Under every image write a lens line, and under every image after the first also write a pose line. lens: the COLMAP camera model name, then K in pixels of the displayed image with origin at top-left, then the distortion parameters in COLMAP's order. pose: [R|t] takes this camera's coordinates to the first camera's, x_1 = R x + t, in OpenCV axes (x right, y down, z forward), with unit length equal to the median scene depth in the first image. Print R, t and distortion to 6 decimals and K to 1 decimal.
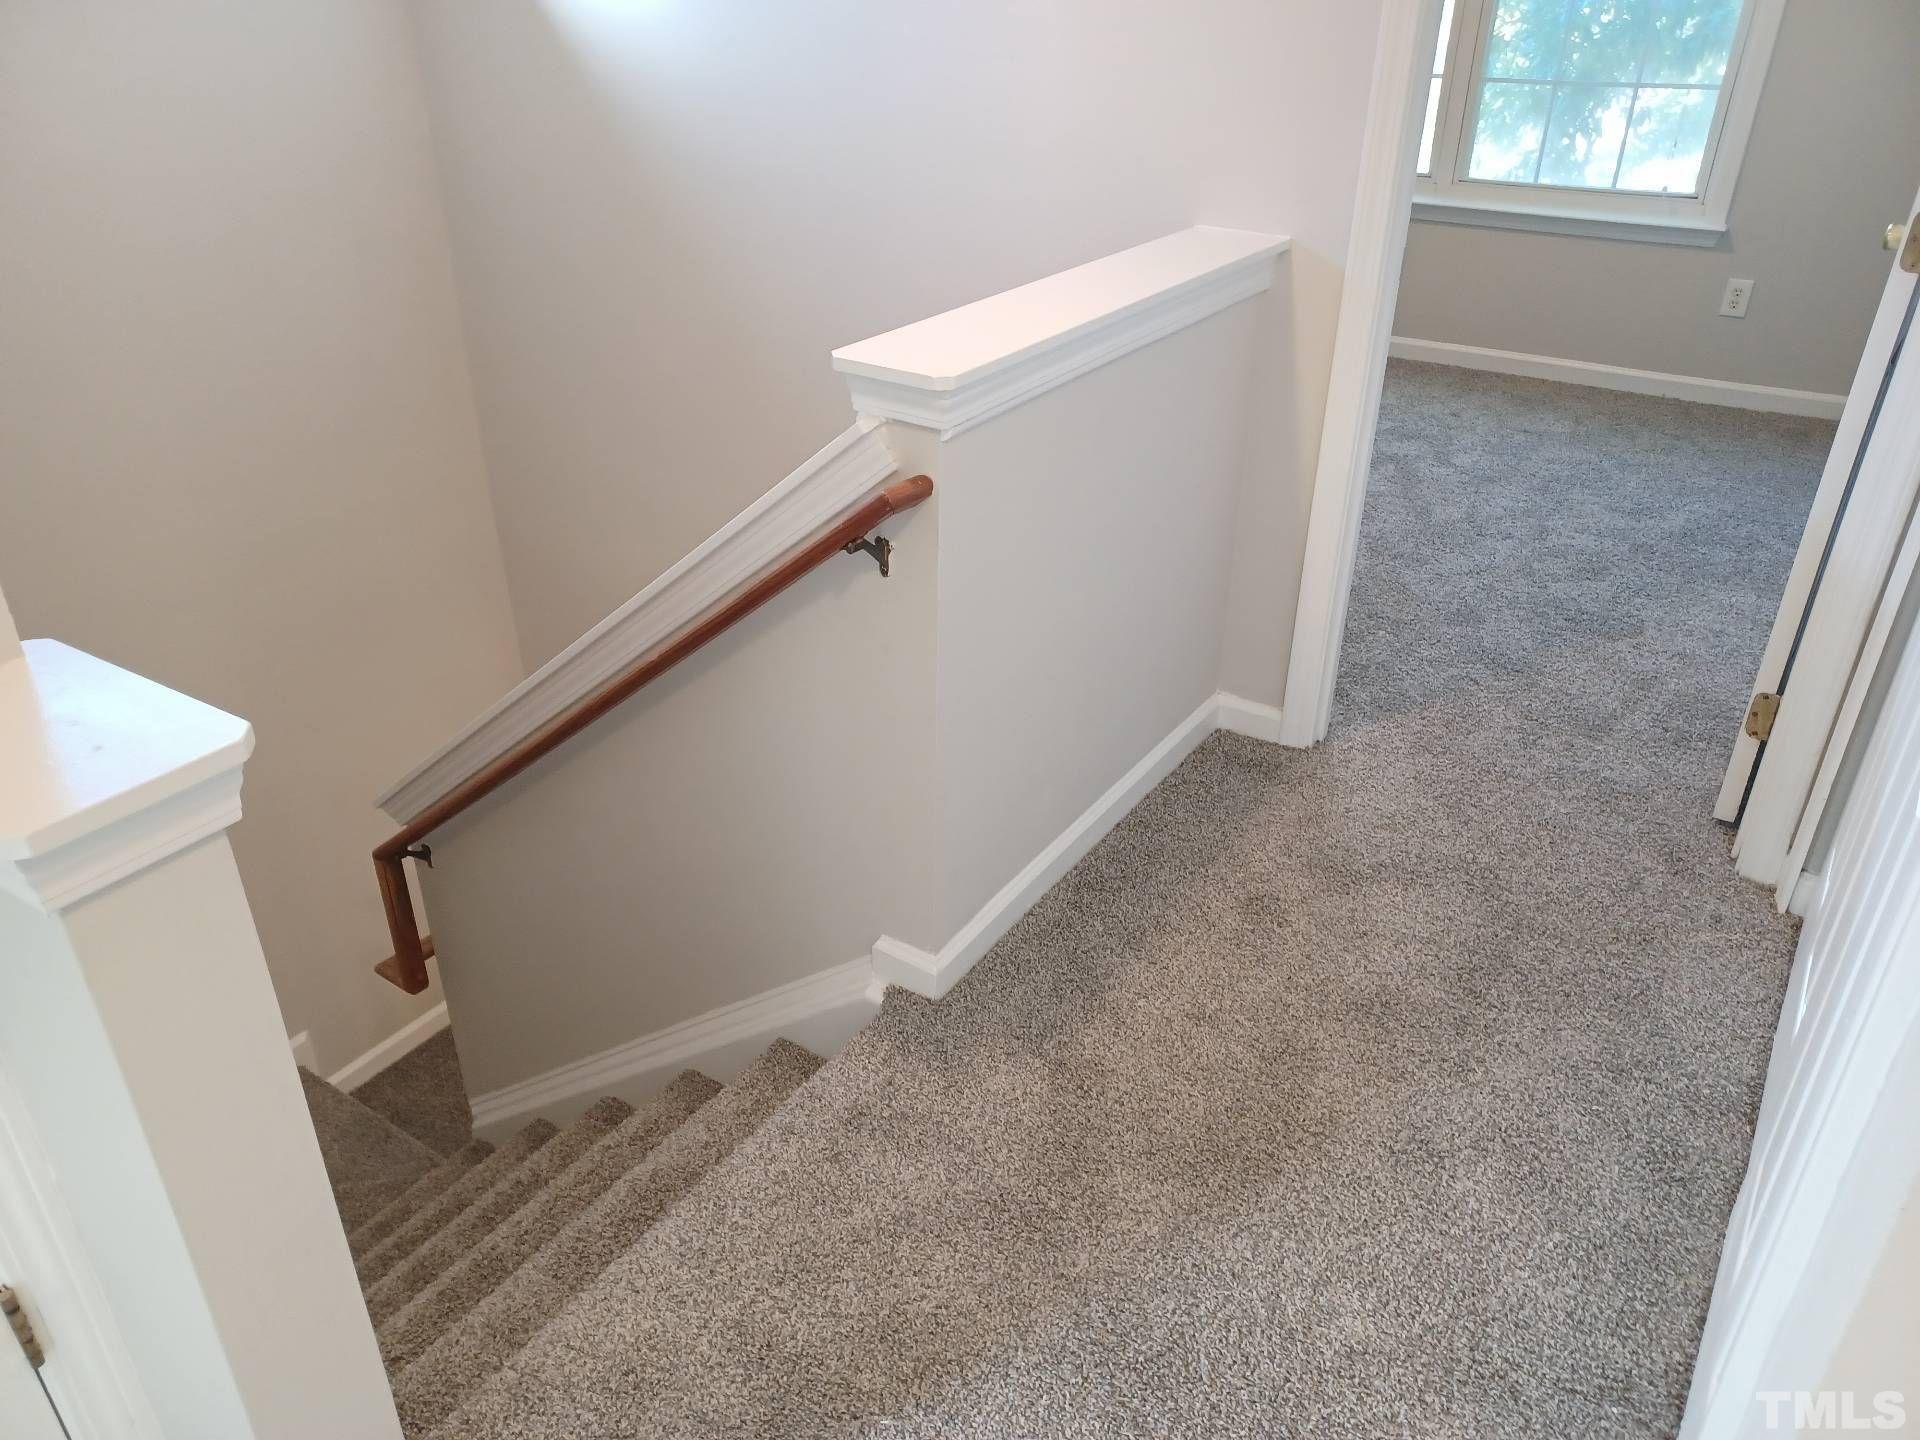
lens RADIAL K [[1387.5, 0, 946.4], [0, 1387.5, 726.0], [0, 0, 1]] dist [0.051545, -0.024715]
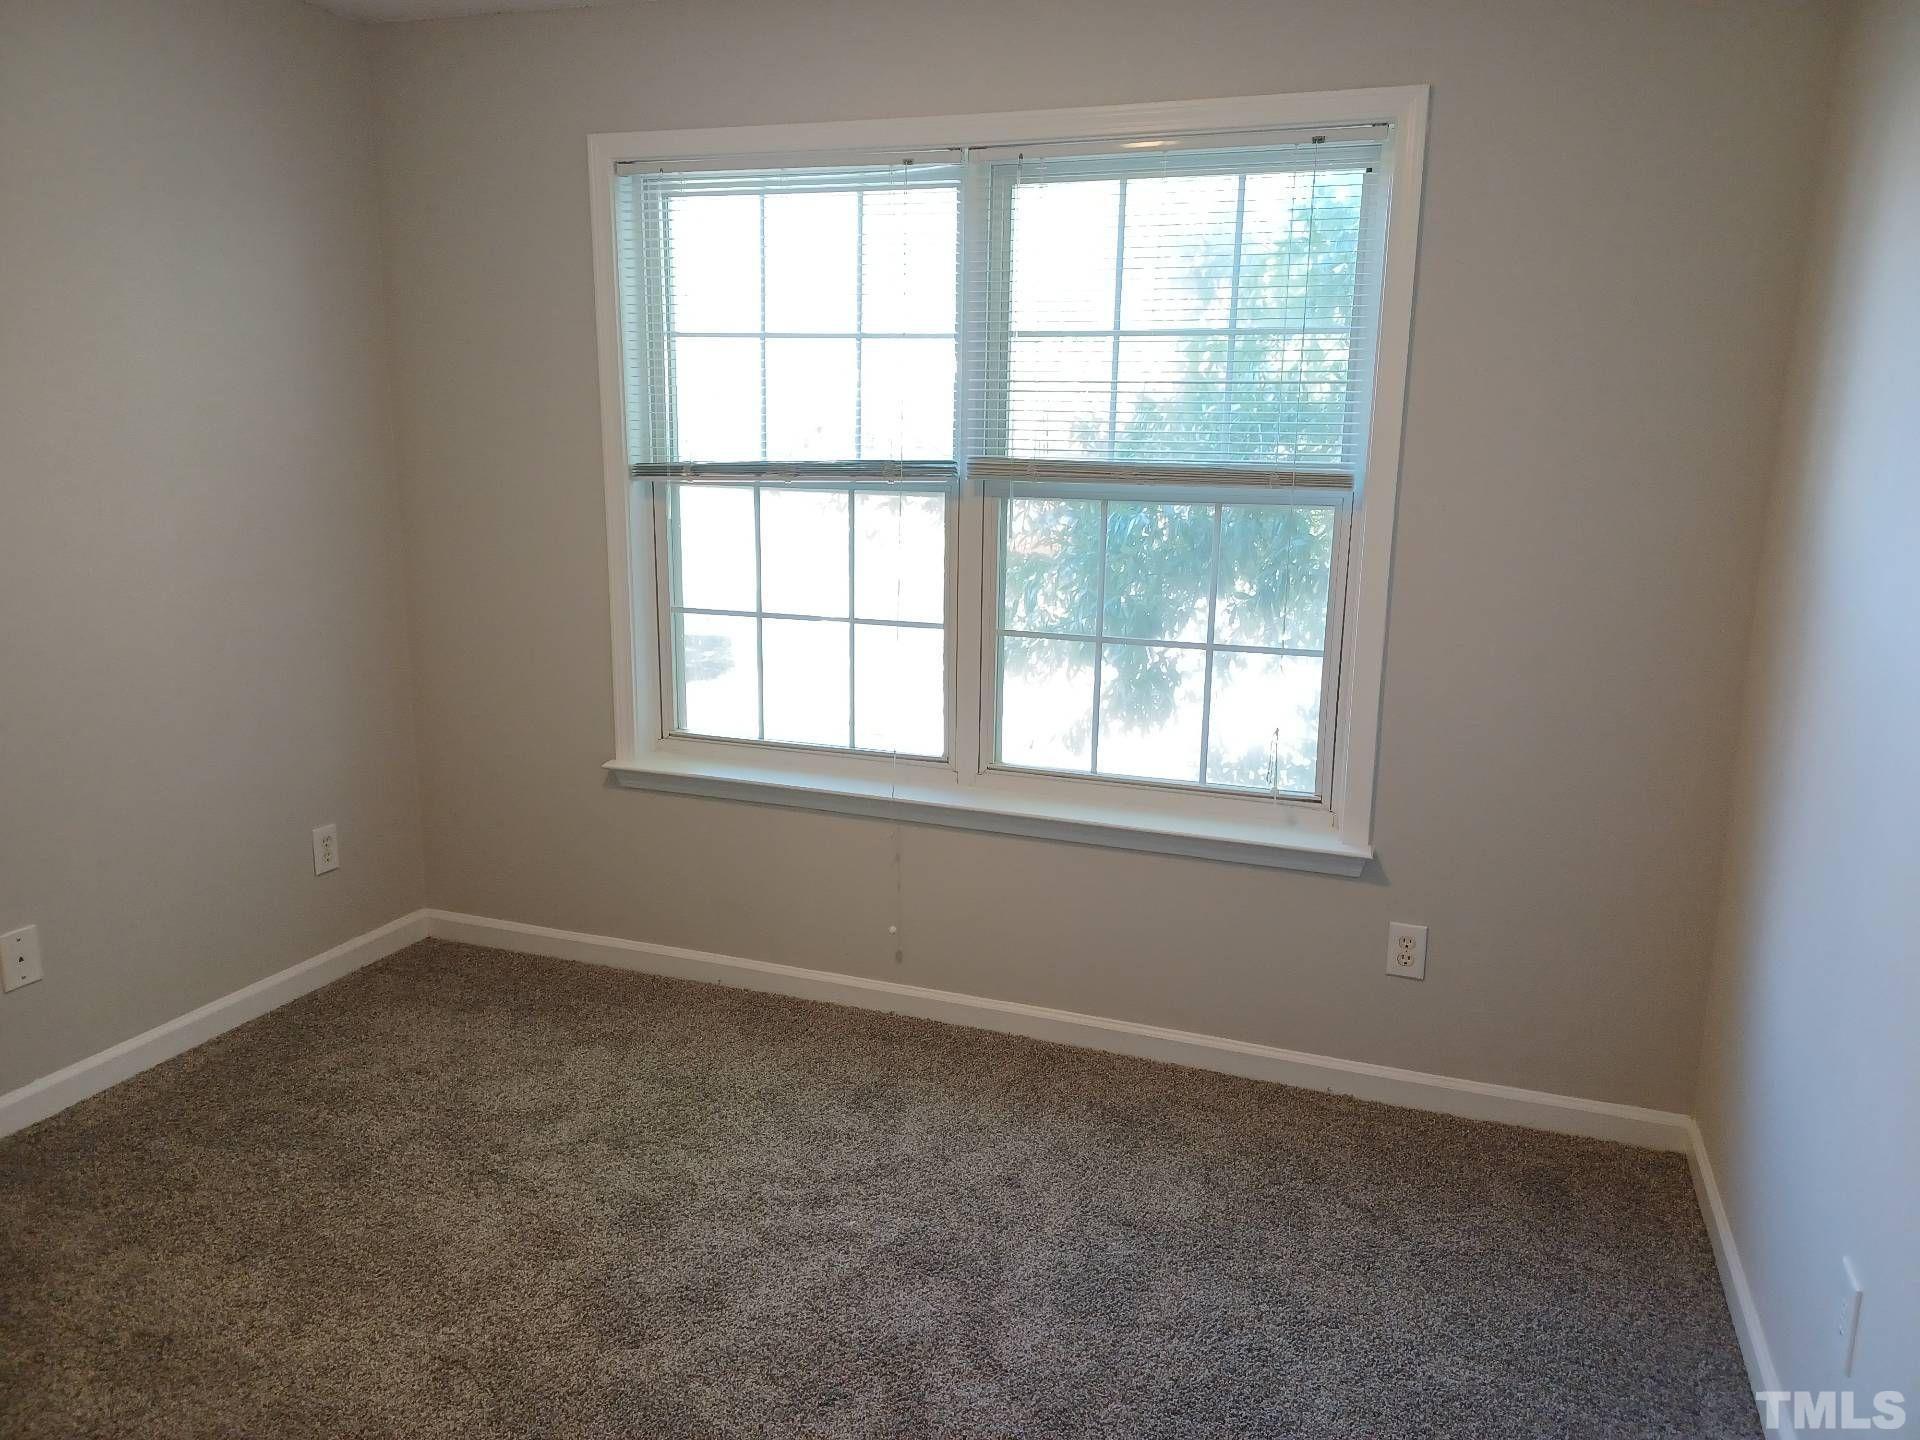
lens RADIAL K [[1387.5, 0, 940.7], [0, 1387.5, 686.9], [0, 0, 1]] dist [0.051545, -0.024715]
pose [[0.975489, -0.029738, 0.218031, 0.403497], [0.096018, 0.949047, -0.300151, -0.459113], [-0.197996, 0.313728, 0.928640, 0.764742]]
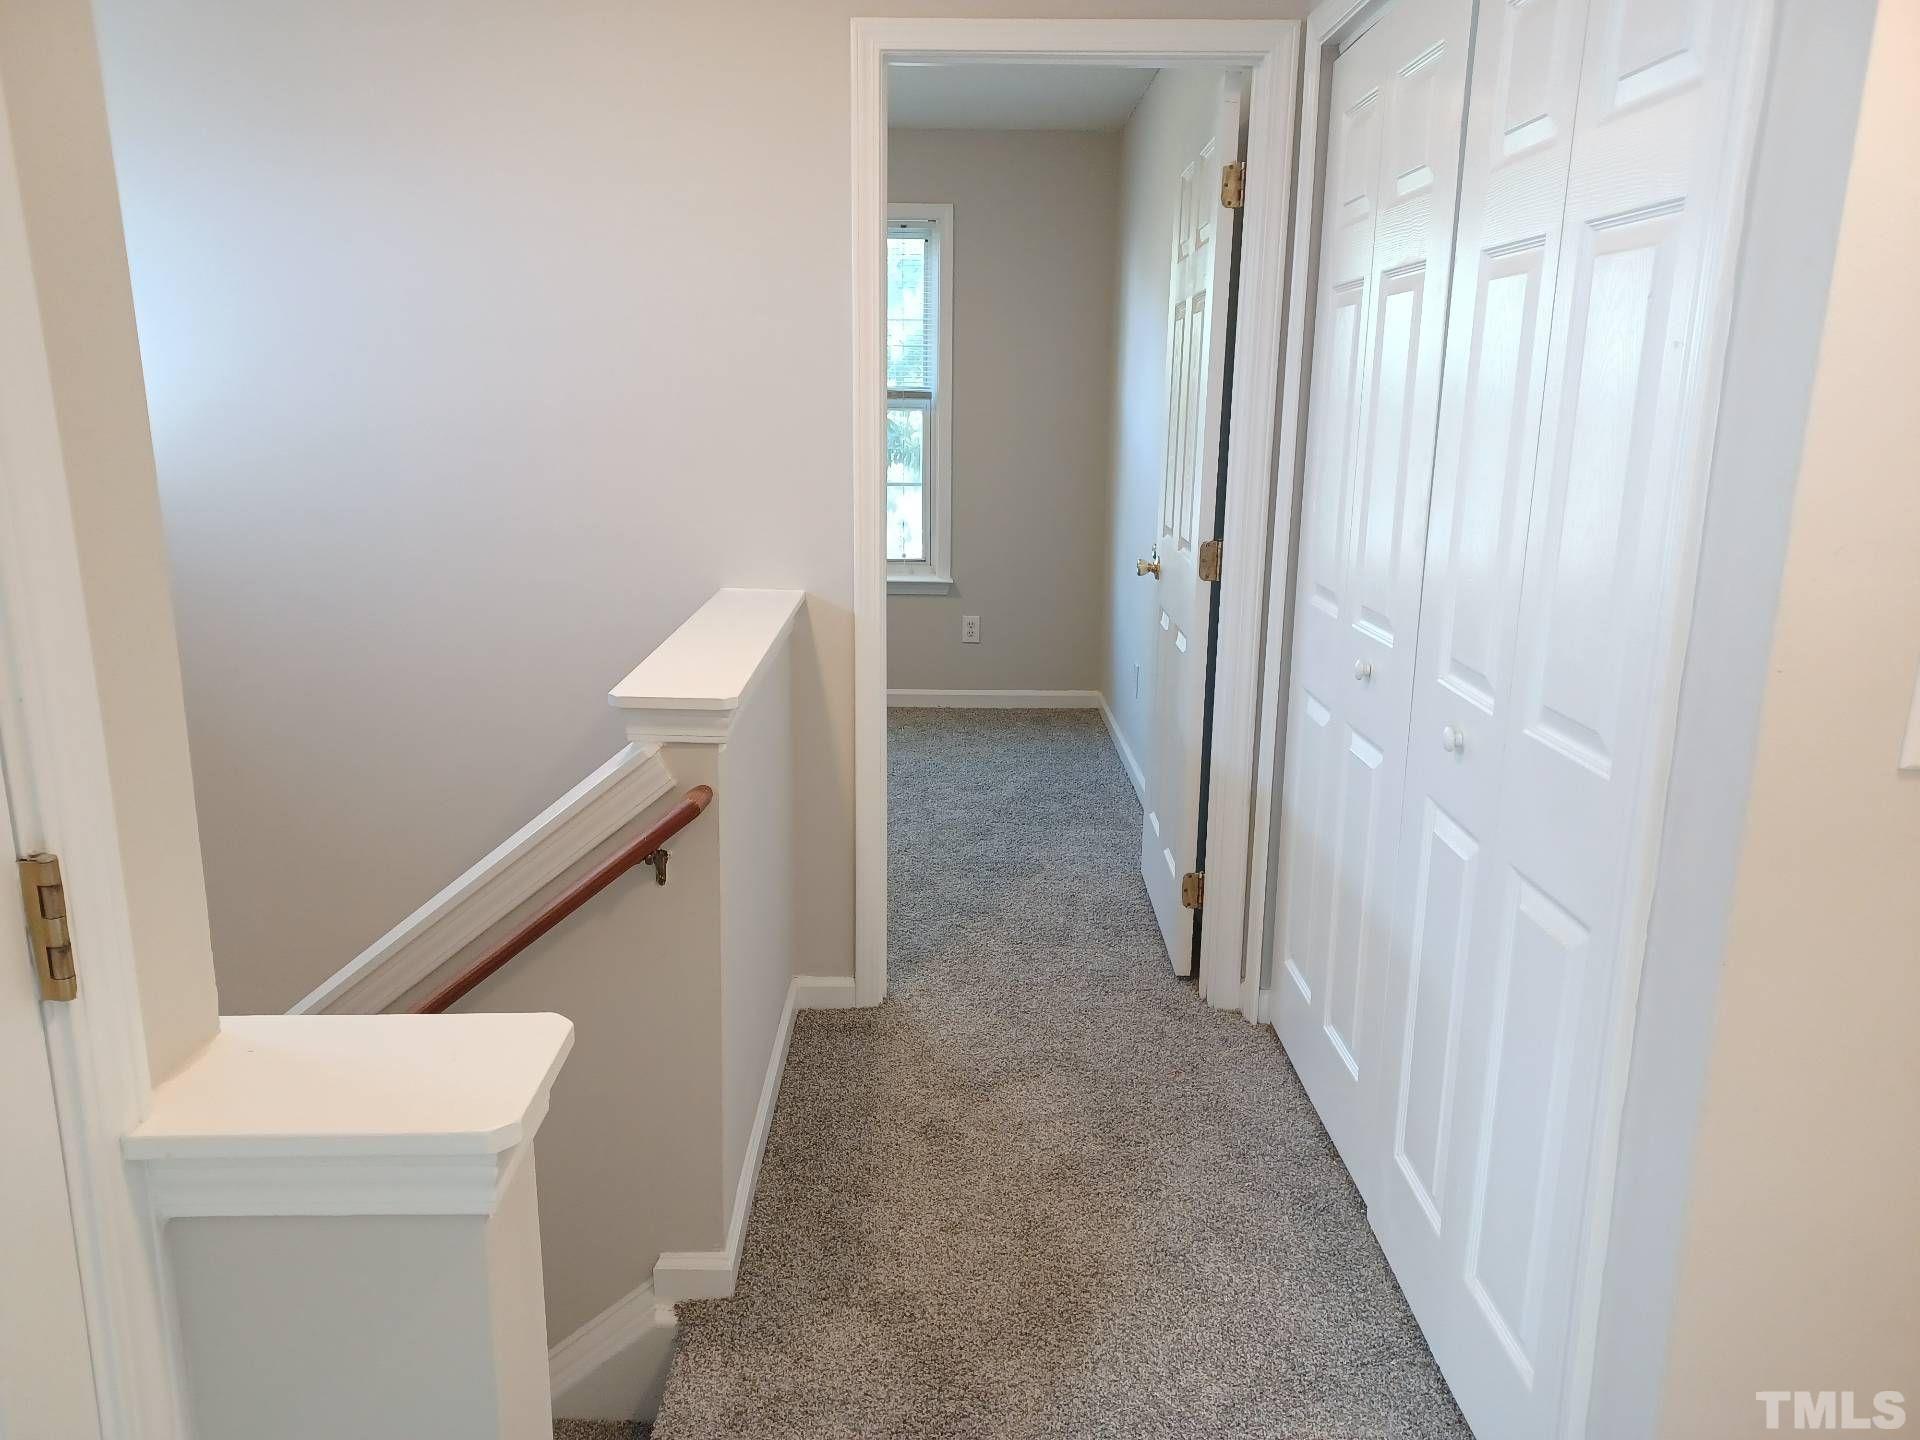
lens RADIAL K [[1387.5, 0, 954.8], [0, 1387.5, 711.2], [0, 0, 1]] dist [0.051545, -0.024715]
pose [[0.829074, -0.123214, 0.545394, -0.310572], [0.267613, 0.943882, -0.193570, 0.027759], [-0.490937, 0.306439, 0.815522, -0.043378]]
